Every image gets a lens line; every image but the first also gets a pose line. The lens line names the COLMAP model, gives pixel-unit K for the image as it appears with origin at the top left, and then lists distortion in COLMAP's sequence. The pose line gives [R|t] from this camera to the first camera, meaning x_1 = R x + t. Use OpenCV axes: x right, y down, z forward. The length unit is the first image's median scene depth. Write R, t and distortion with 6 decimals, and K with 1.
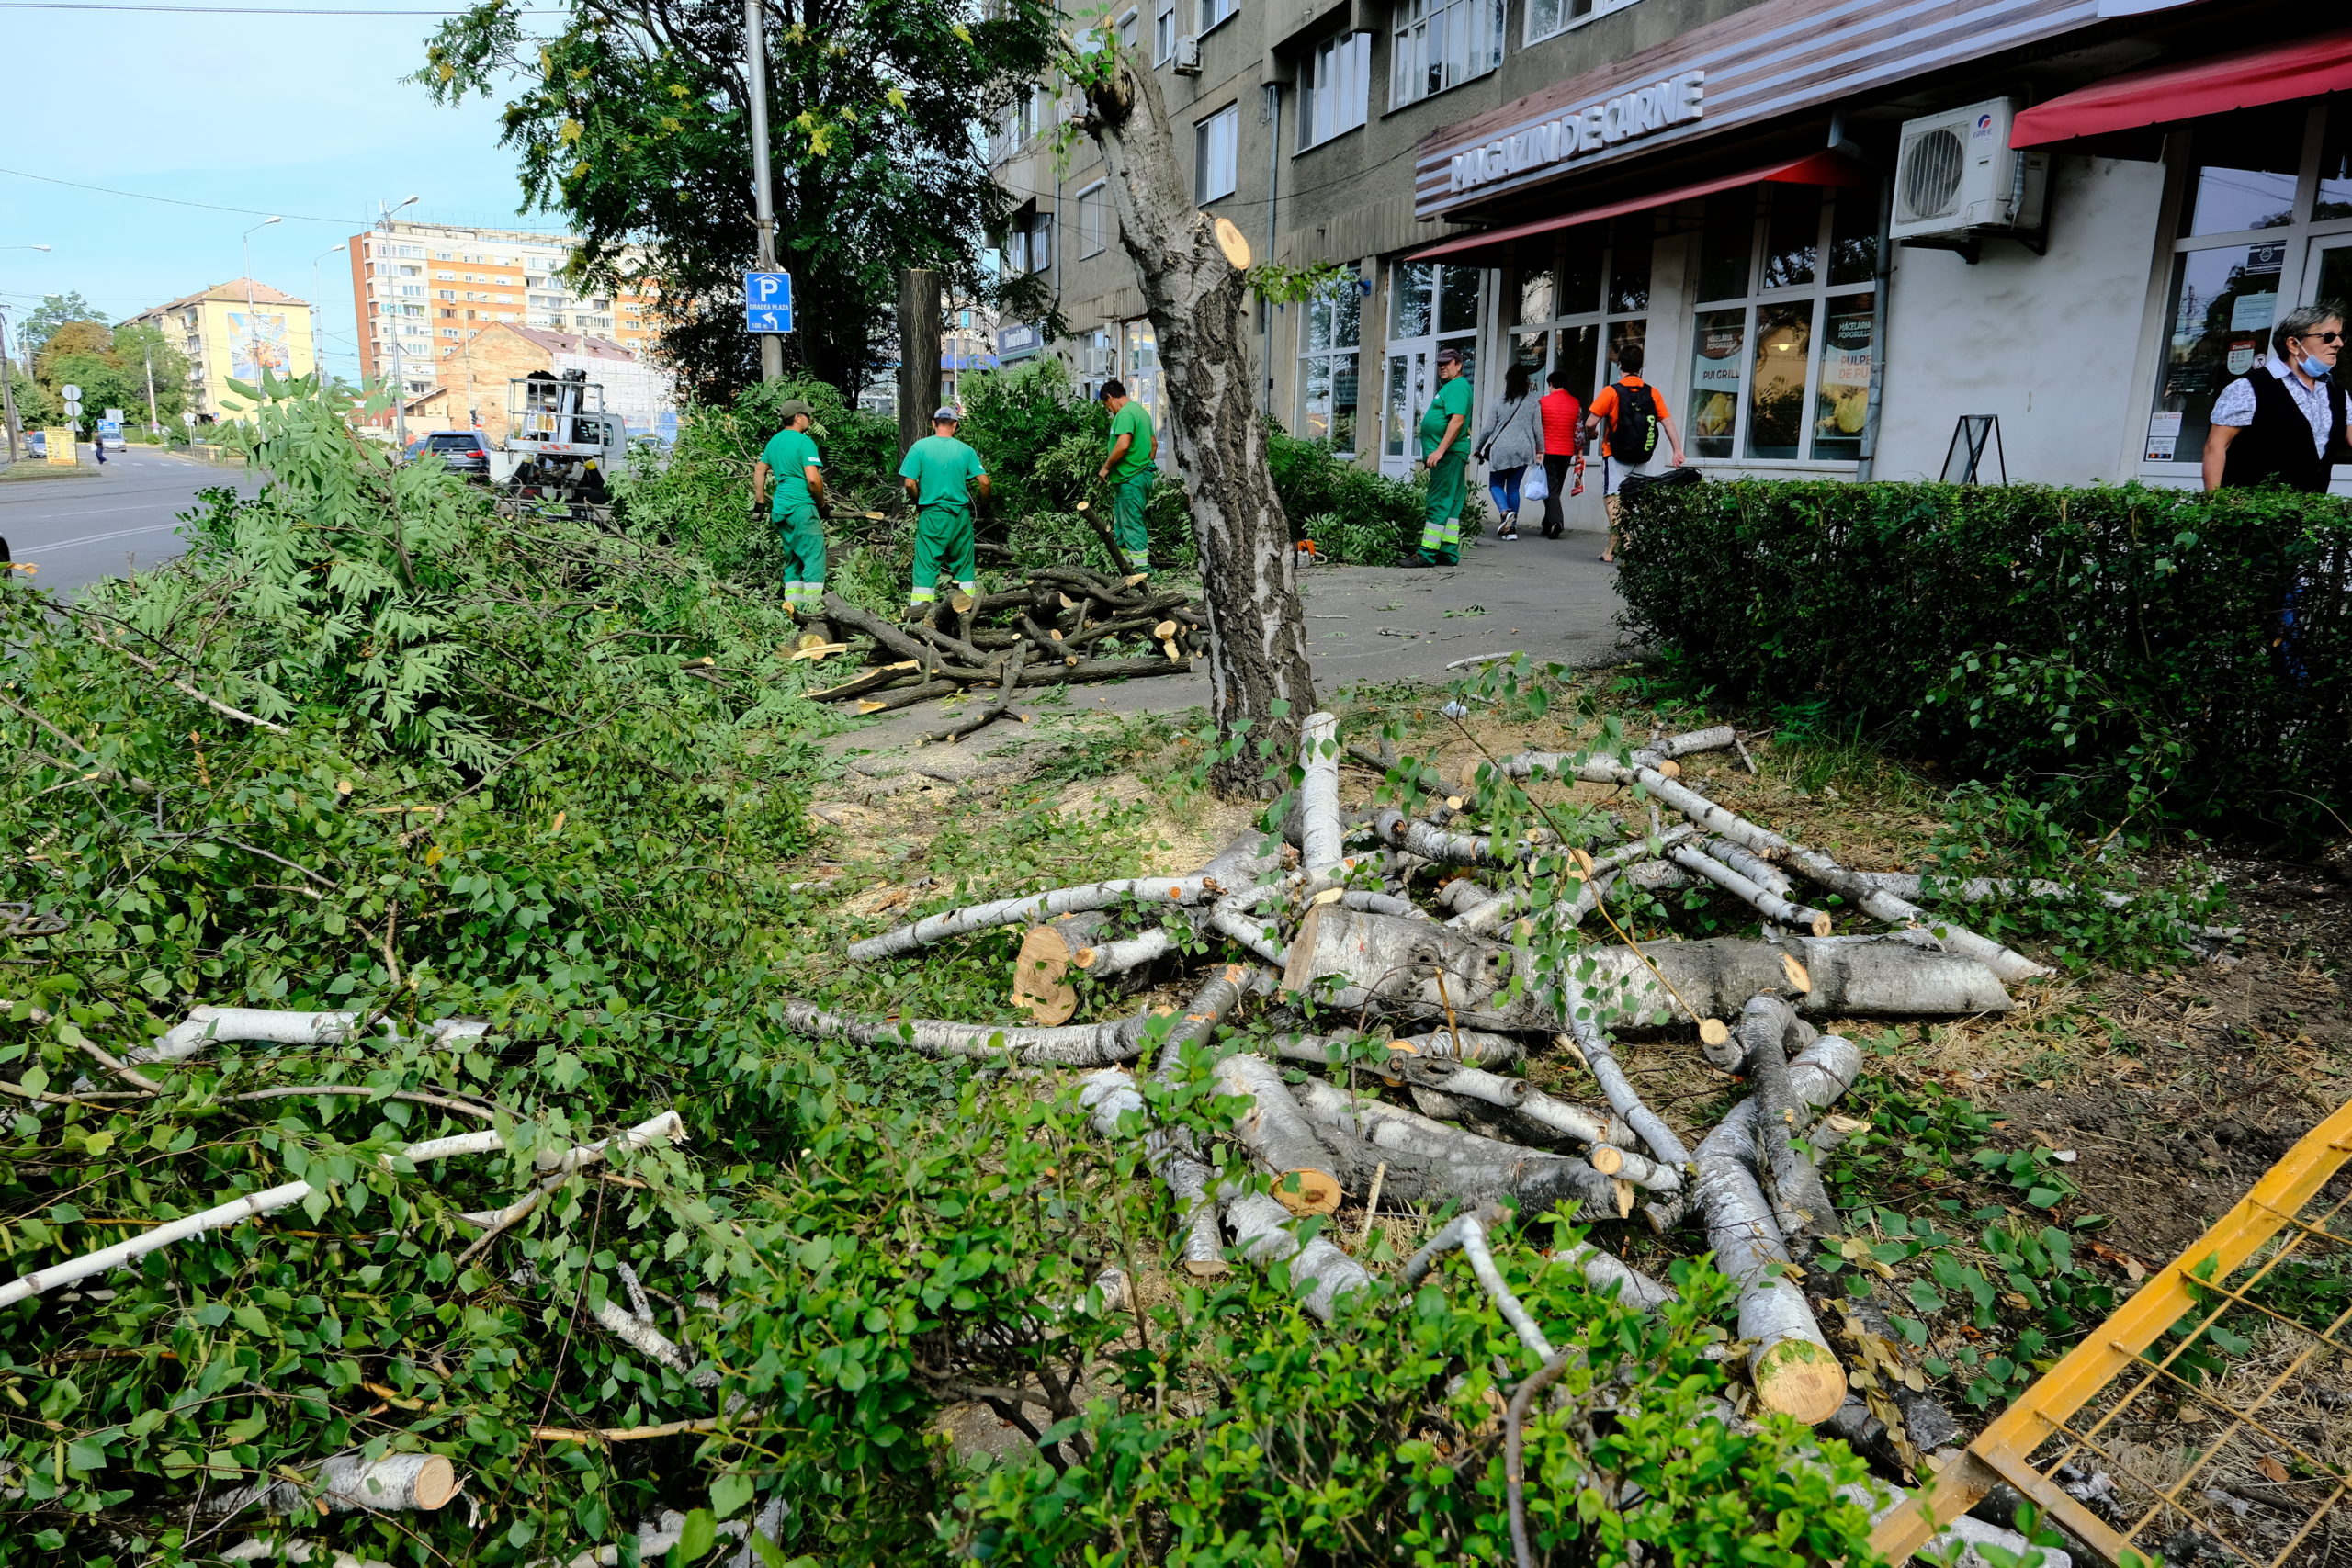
lens RADIAL K [[1597.2, 0, 1173.4], [0, 1597.2, 797.1], [0, 0, 1]] dist [-0.018443, 0.026512]
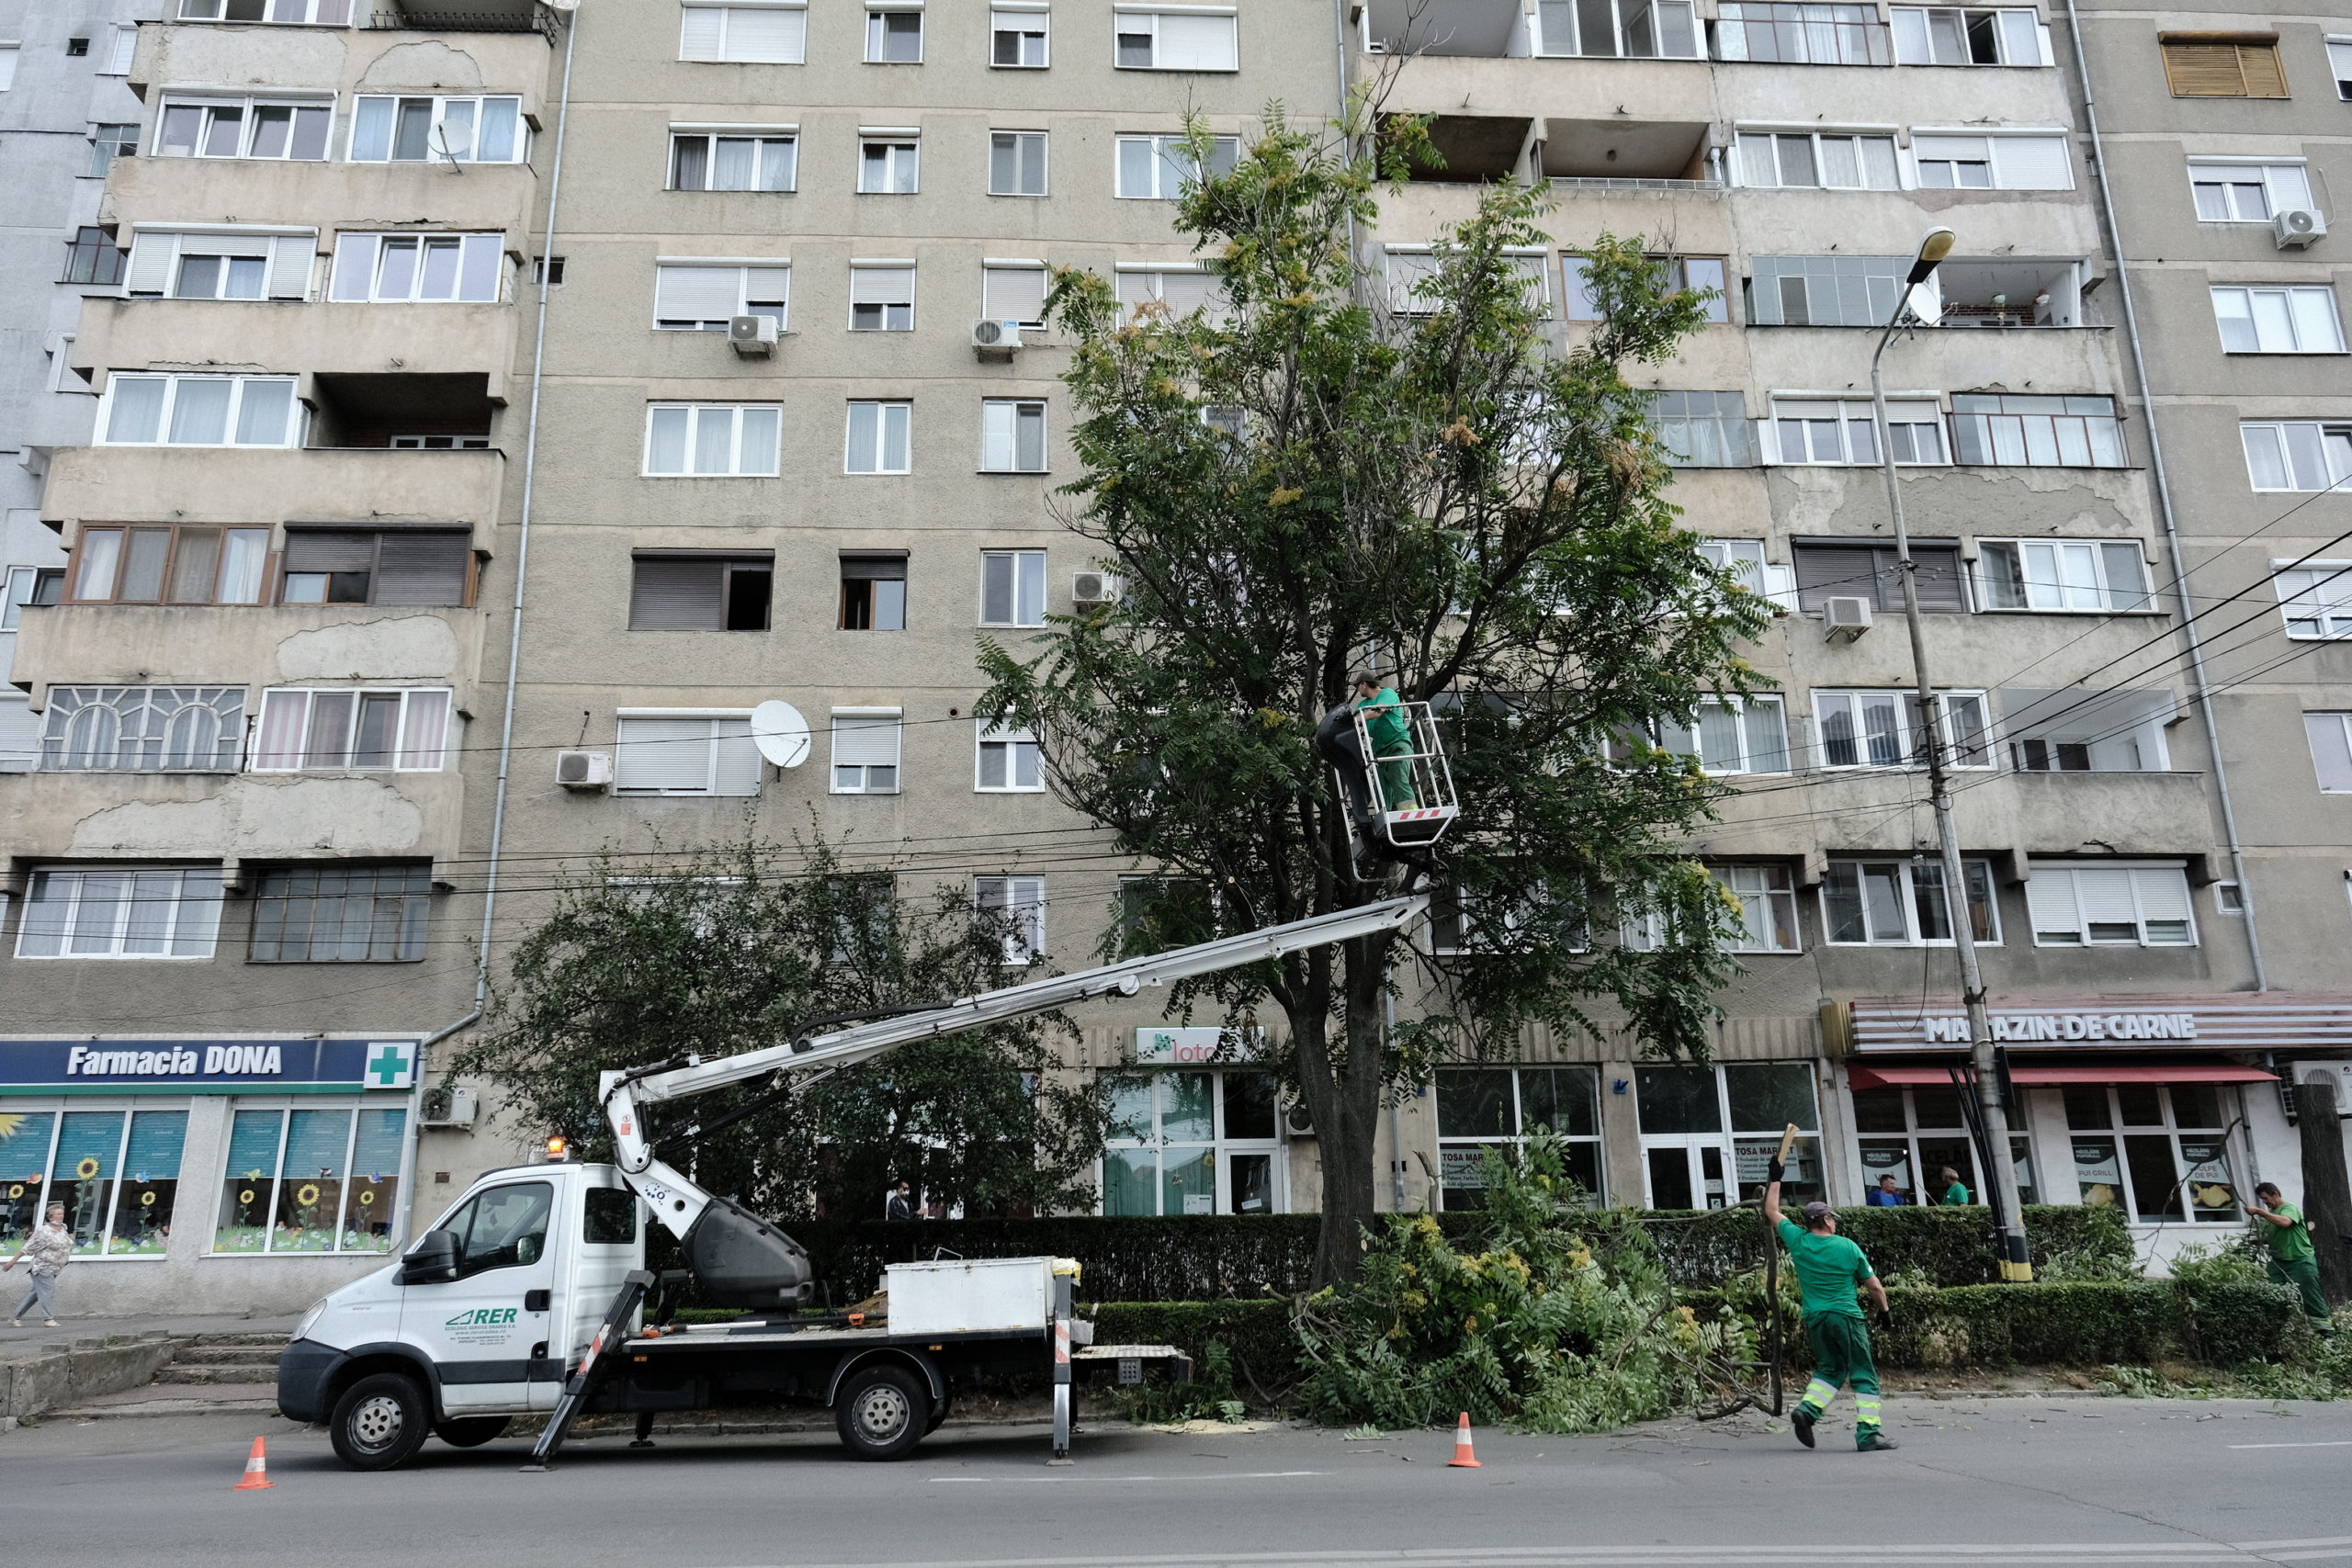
lens RADIAL K [[1597.2, 0, 1159.9], [0, 1597.2, 778.1], [0, 0, 1]] dist [-0.018443, 0.026512]
pose [[0.267113, 0.245249, 0.931935, -1.740525], [0.222153, 0.925355, -0.307191, -0.386188], [-0.937709, 0.289087, 0.192692, 1.615229]]
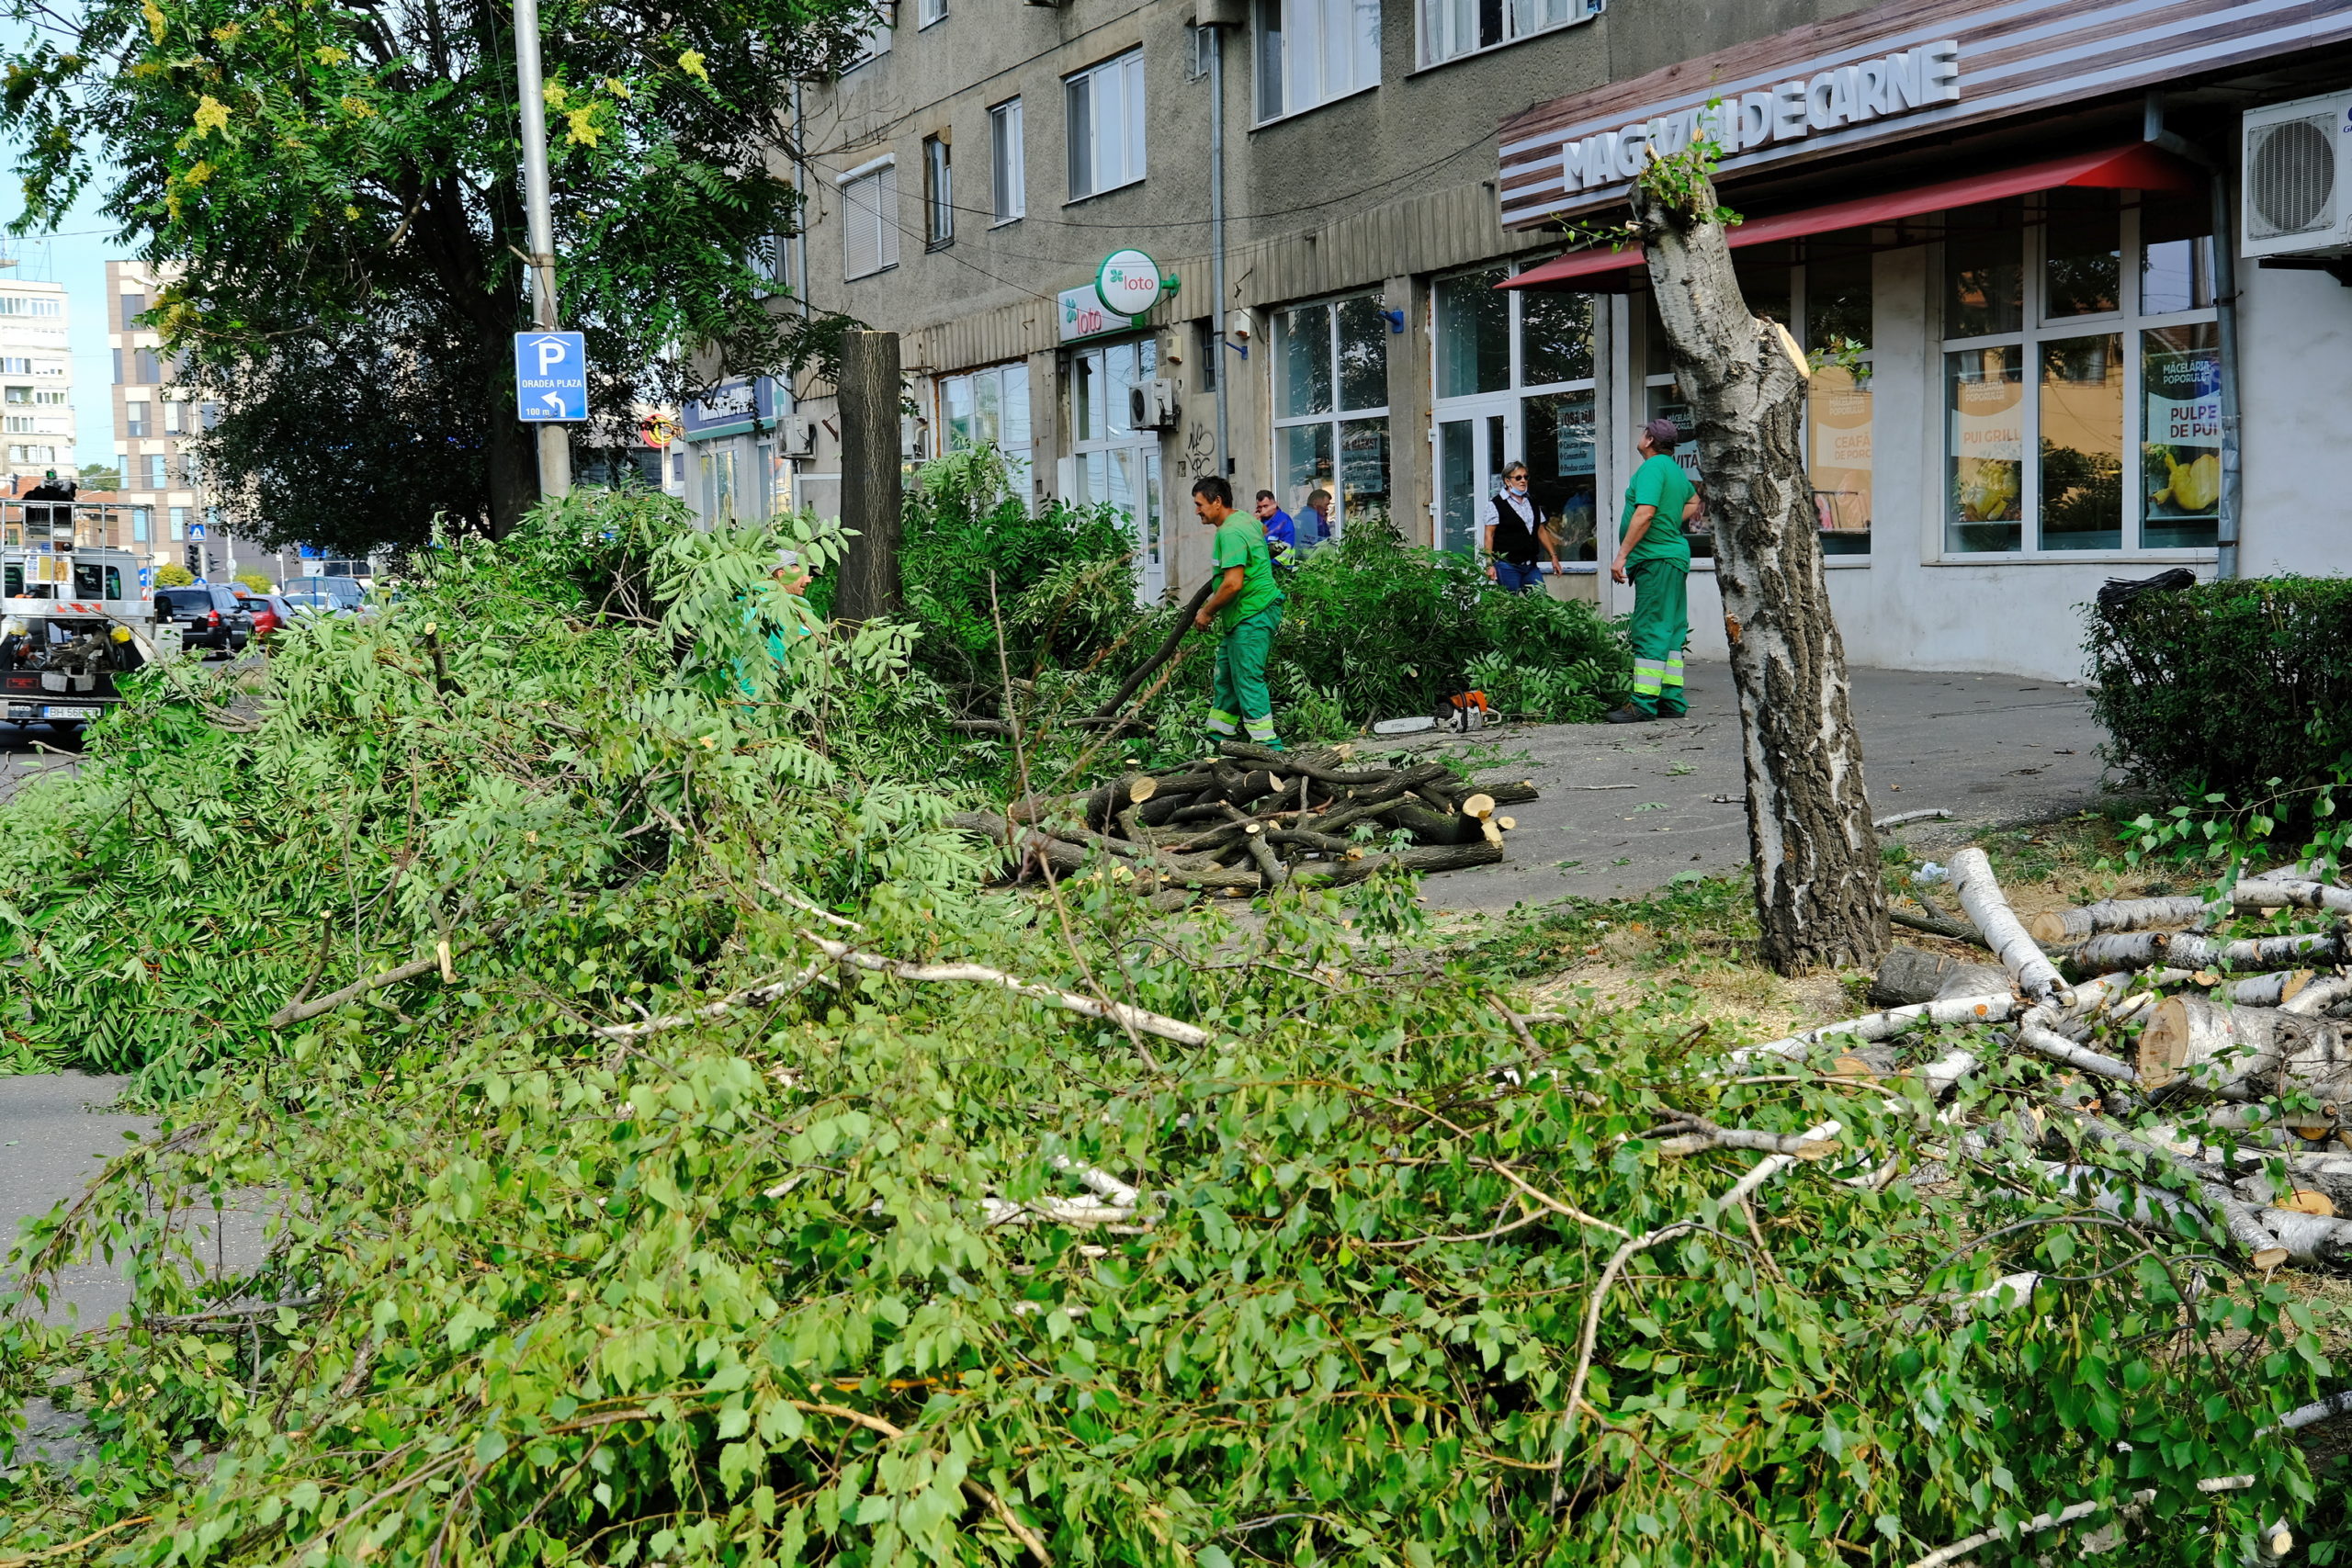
lens RADIAL K [[2813.7, 0, 1189.0], [0, 2813.7, 772.7], [0, 0, 1]] dist [0.022792, 0.000000]
pose [[0.990696, -0.050474, 0.126389, -0.192913], [0.067634, 0.988481, -0.135395, 0.032342], [-0.118099, 0.142683, 0.982697, -0.189177]]
